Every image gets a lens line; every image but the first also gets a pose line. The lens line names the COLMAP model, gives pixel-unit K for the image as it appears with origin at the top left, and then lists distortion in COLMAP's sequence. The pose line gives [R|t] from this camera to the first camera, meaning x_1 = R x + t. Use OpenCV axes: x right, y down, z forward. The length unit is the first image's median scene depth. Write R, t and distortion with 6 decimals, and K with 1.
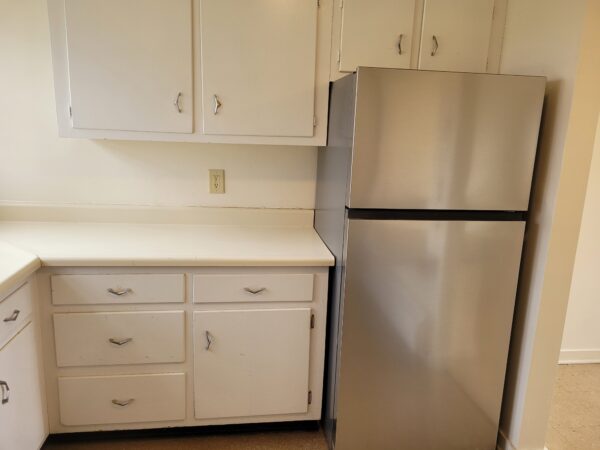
lens RADIAL K [[467.1, 0, 302.2], [0, 467.1, 225.6], [0, 0, 1]] dist [0.059962, 0.002254]
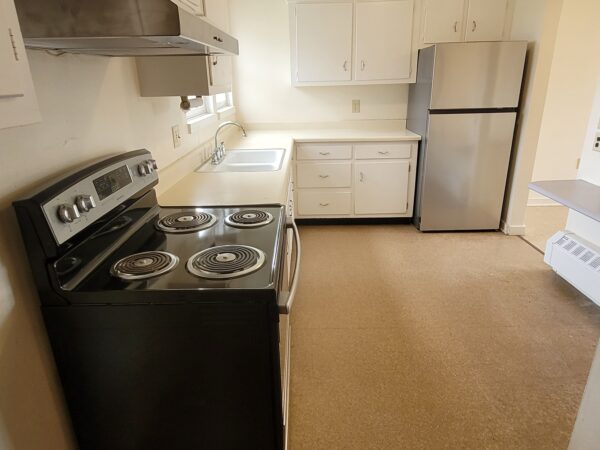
lens RADIAL K [[393.5, 0, 298.4], [0, 393.5, 223.4], [0, 0, 1]] dist [0.001863, 0.001879]
pose [[0.988171, -0.008307, -0.153134, -0.205174], [0.026705, 0.992596, 0.118487, 0.227152], [0.151016, -0.121175, 0.981076, -0.852274]]
